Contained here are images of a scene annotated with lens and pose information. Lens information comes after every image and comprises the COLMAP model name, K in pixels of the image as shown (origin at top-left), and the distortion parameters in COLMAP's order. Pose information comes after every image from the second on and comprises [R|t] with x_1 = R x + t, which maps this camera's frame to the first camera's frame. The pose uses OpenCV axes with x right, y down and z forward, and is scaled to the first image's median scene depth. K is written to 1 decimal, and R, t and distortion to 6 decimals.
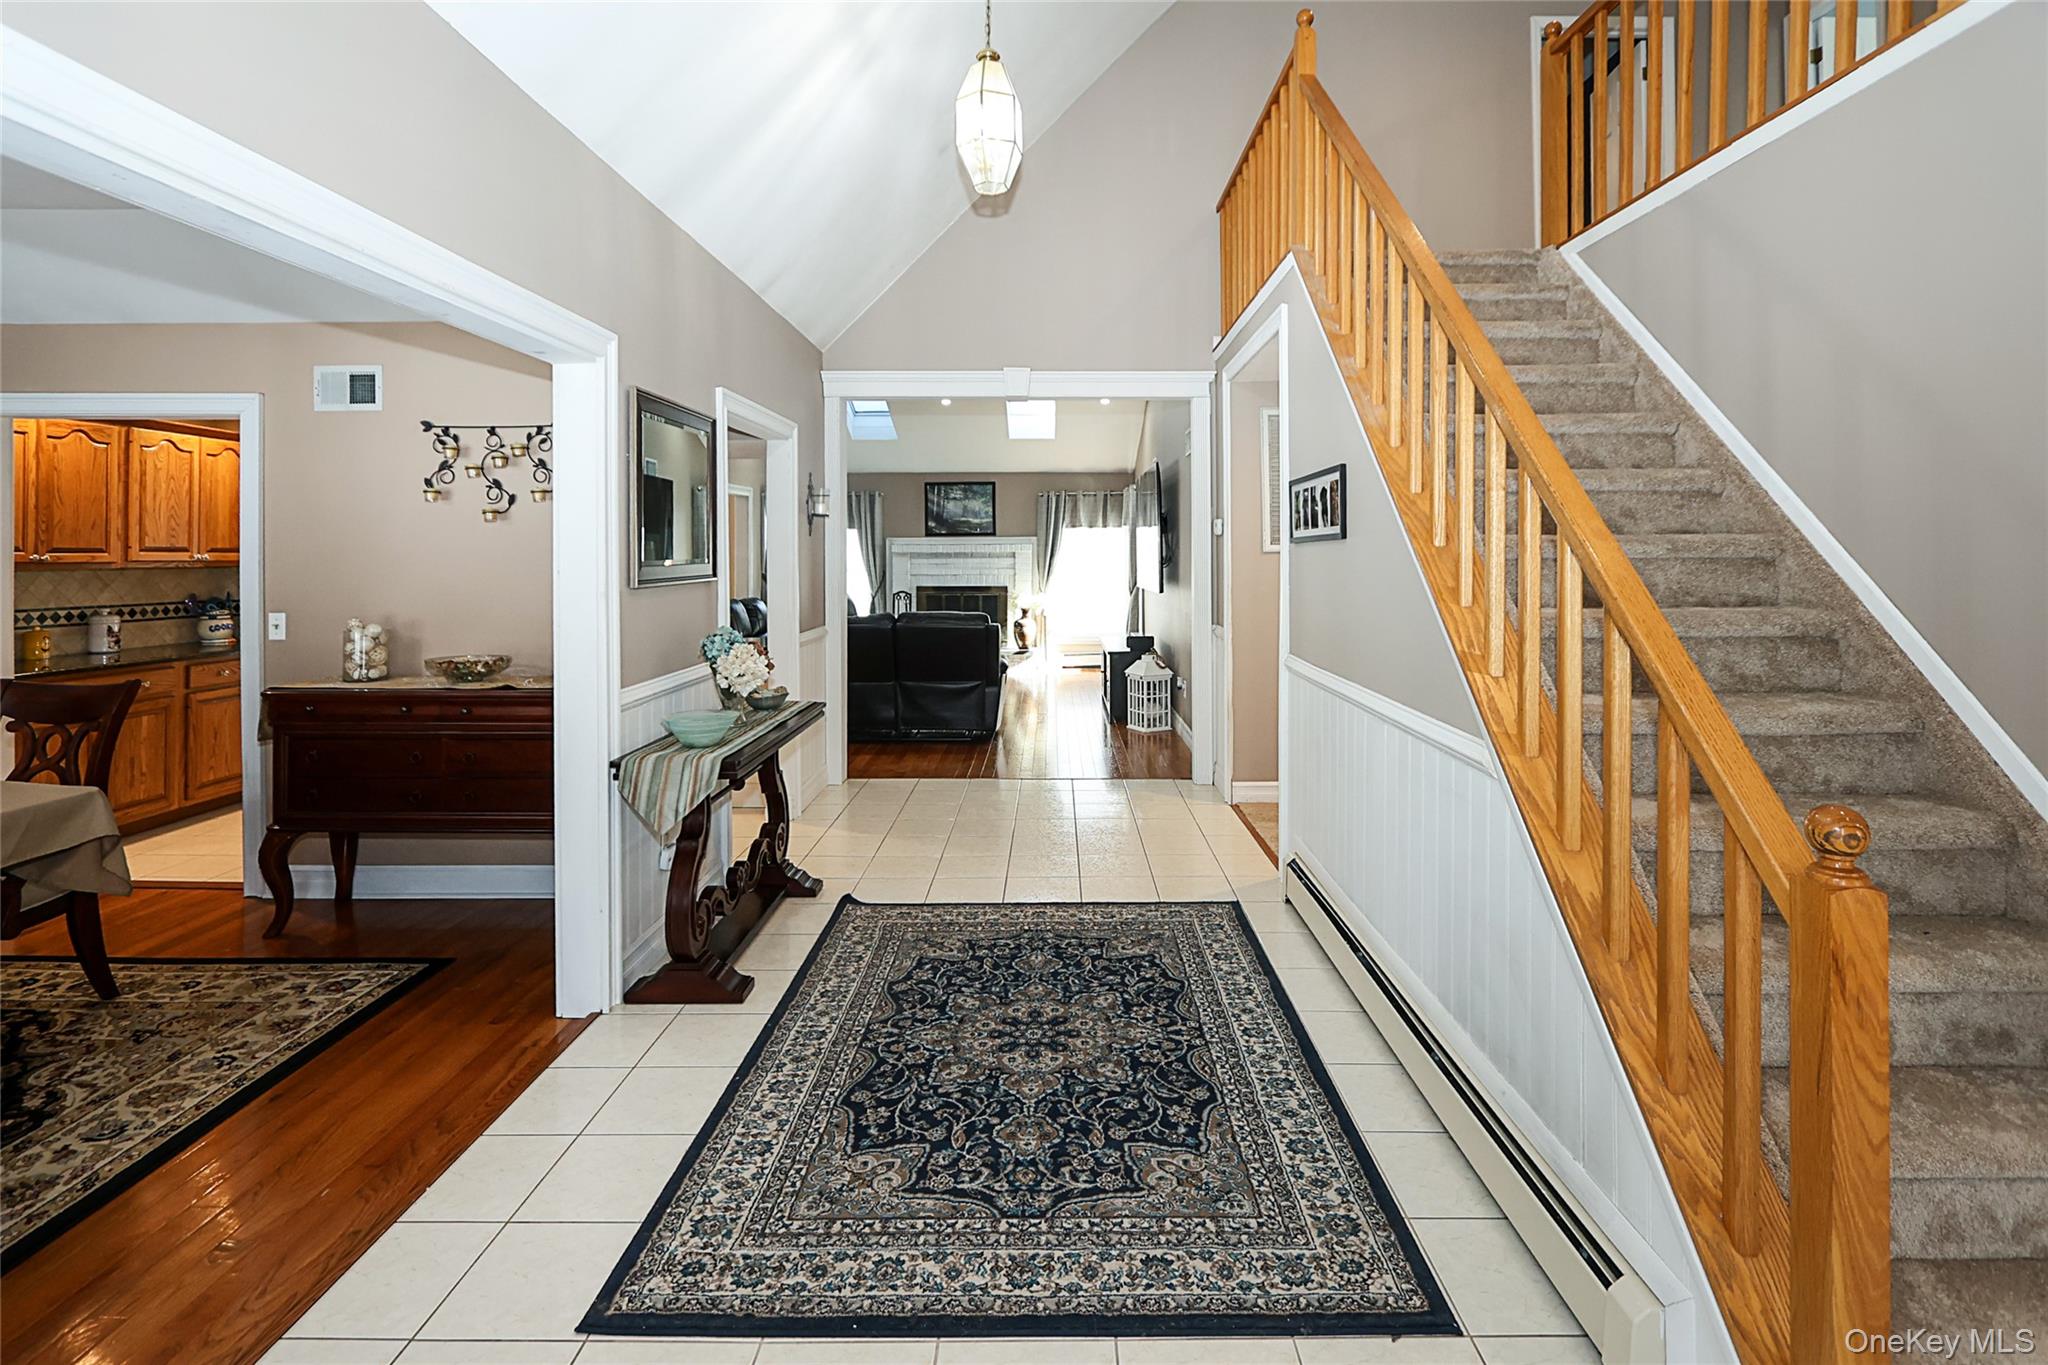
lens RADIAL K [[989.3, 0, 1058.9], [0, 989.3, 540.8], [0, 0, 1]] dist [-0.001434, 0.000469]
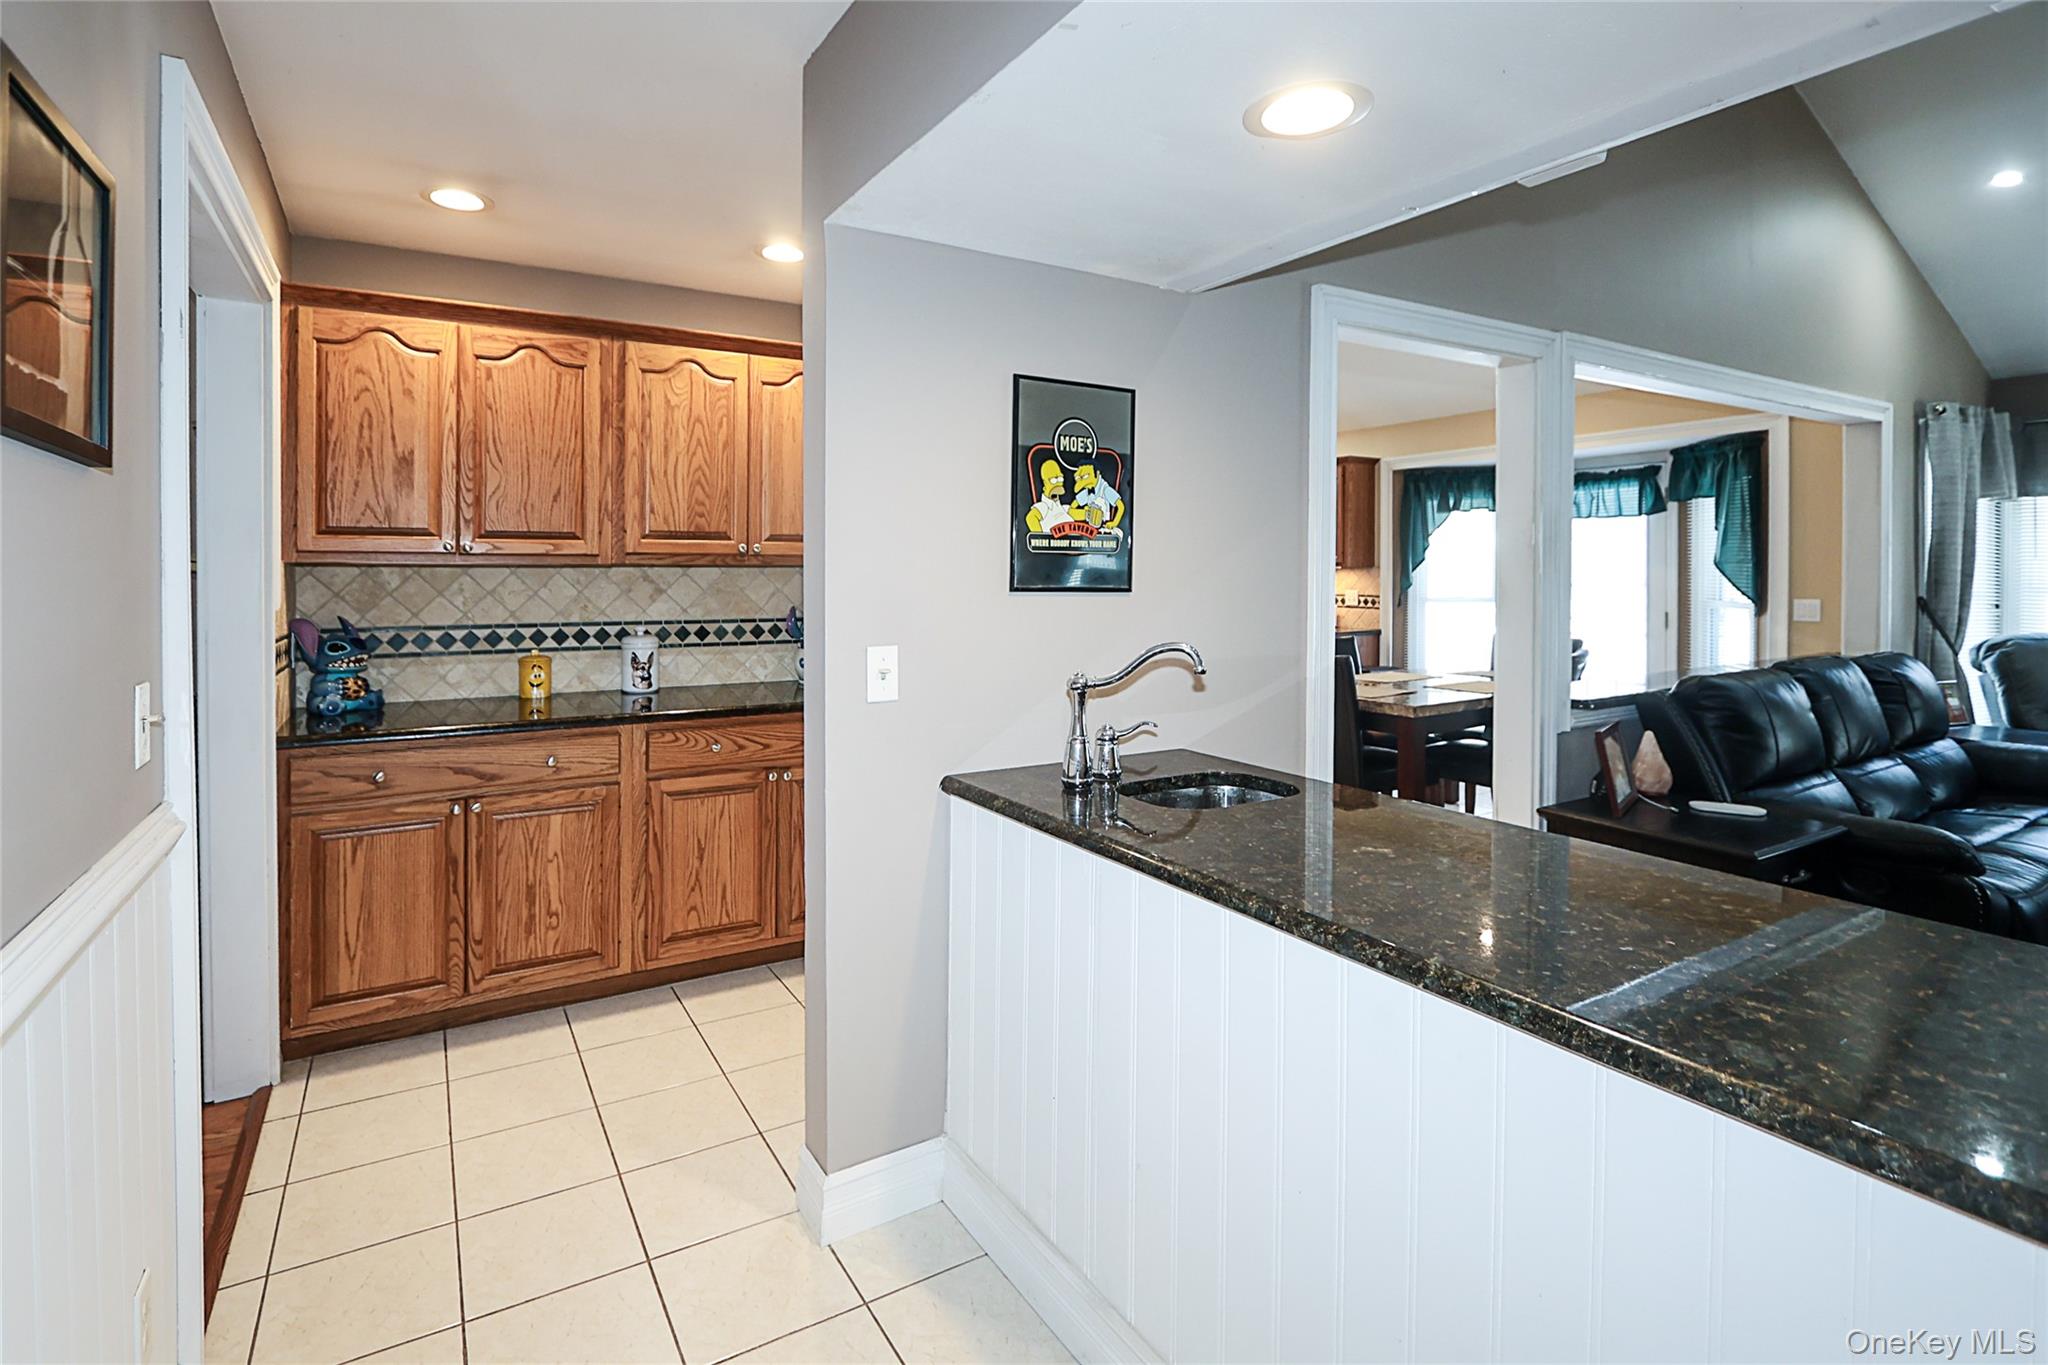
lens RADIAL K [[1000.9, 0, 1019.3], [0, 1000.9, 576.3], [0, 0, 1]] dist [-0.000703, 0.000114]
pose [[0.516783, 0.009150, -0.856068, -0.272777], [0.008845, 0.999832, 0.016027, 0.028286], [0.856071, -0.015854, 0.516615, 0.922270]]
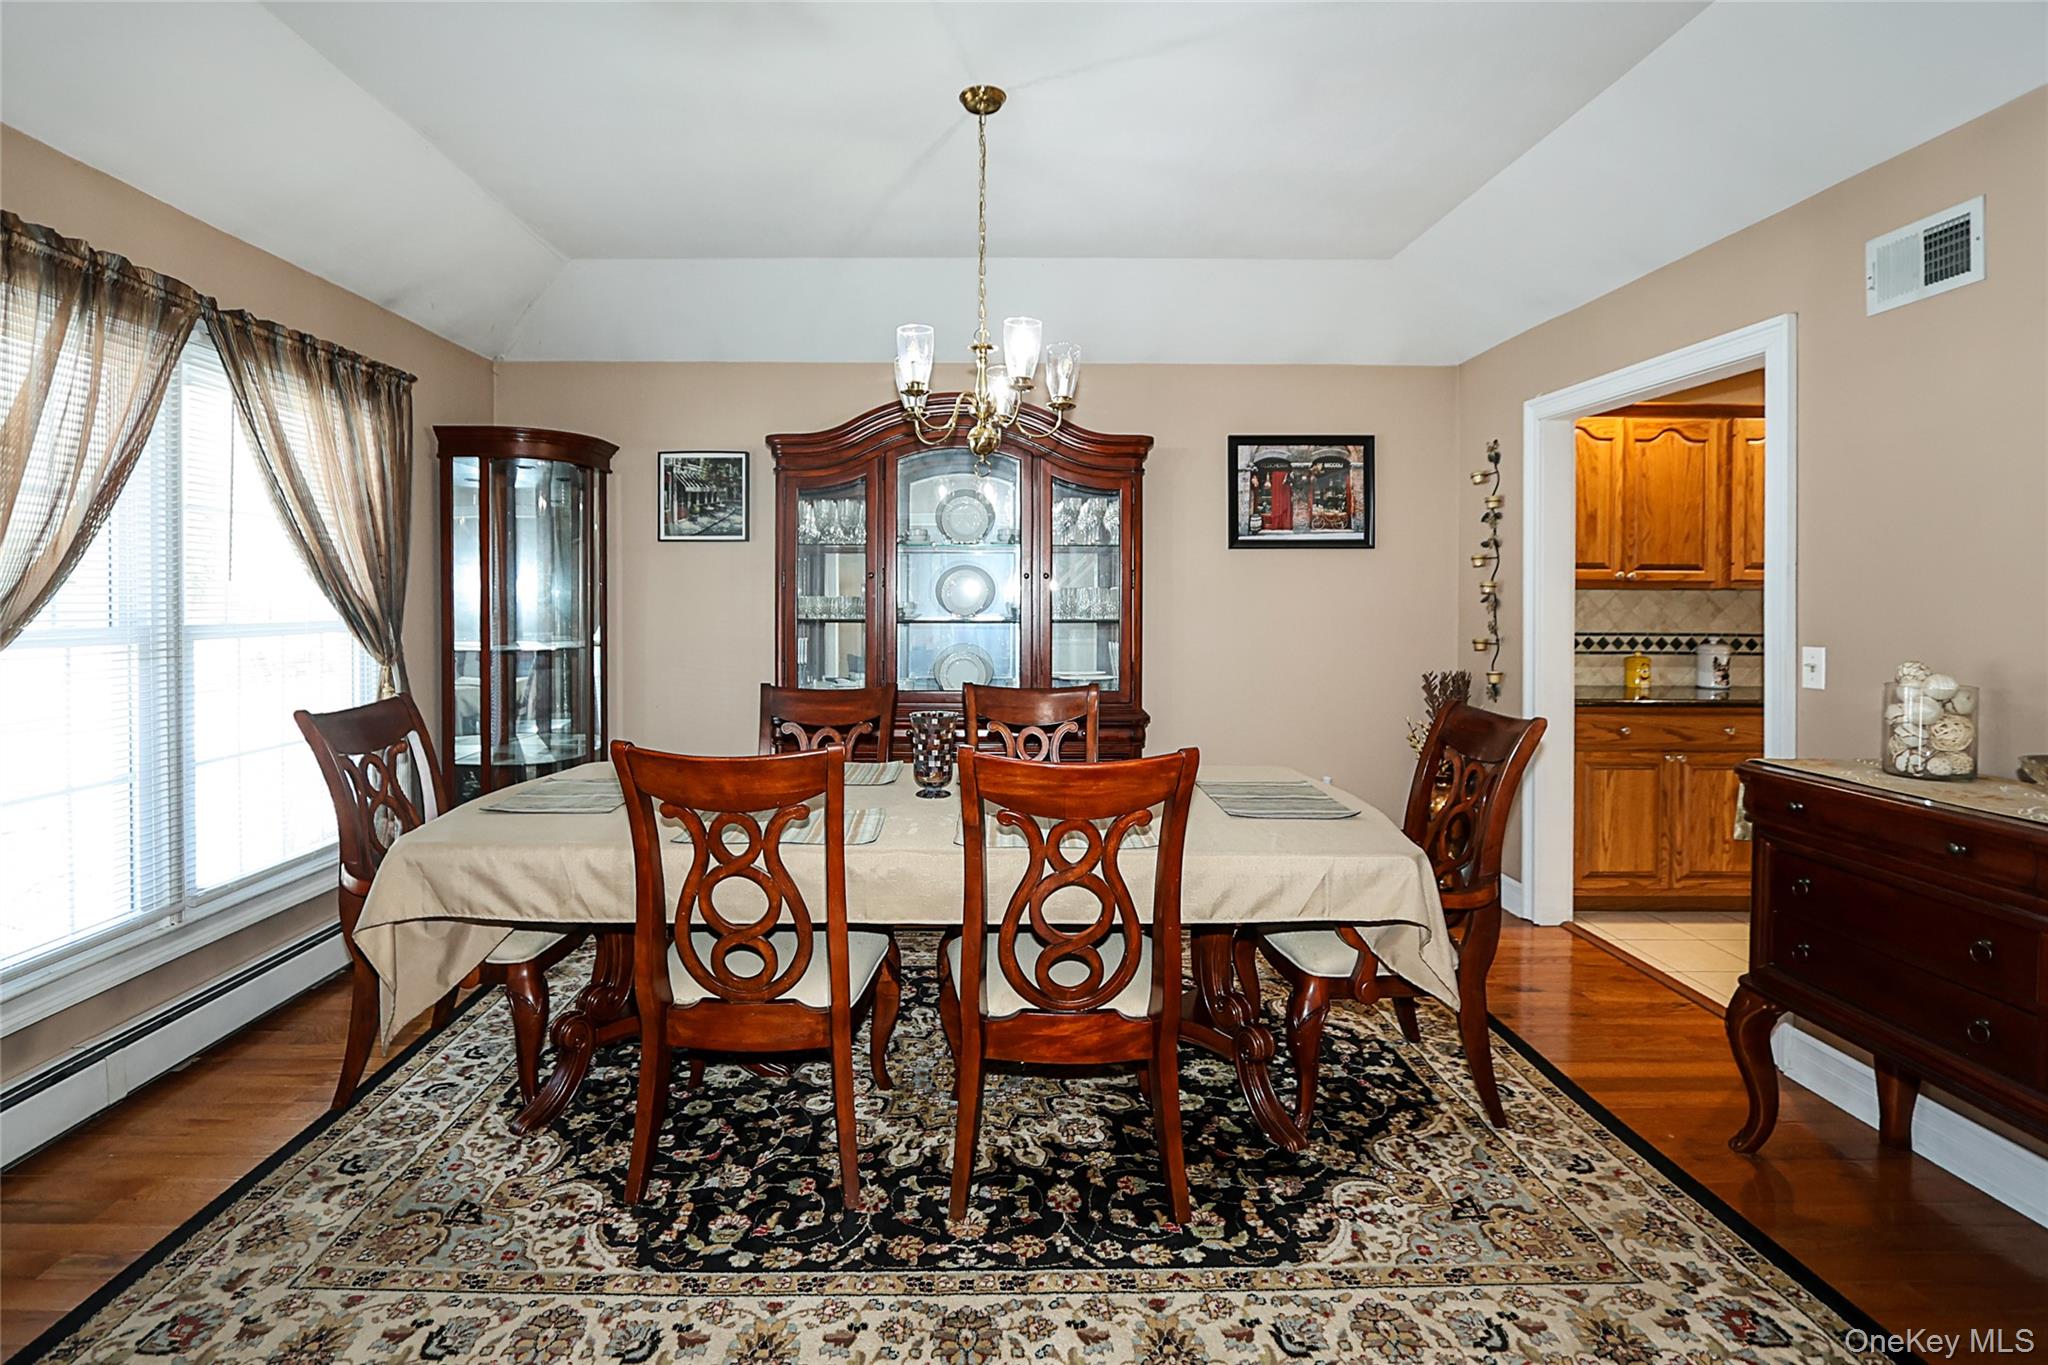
lens RADIAL K [[979.6, 0, 969.2], [0, 979.6, 610.3], [0, 0, 1]] dist [-0.003517, -0.000384]
pose [[0.004603, 0.015259, -0.999873, -0.129934], [0.007991, 0.999851, 0.015295, 0.029120], [0.999957, -0.008060, 0.004480, 0.372967]]
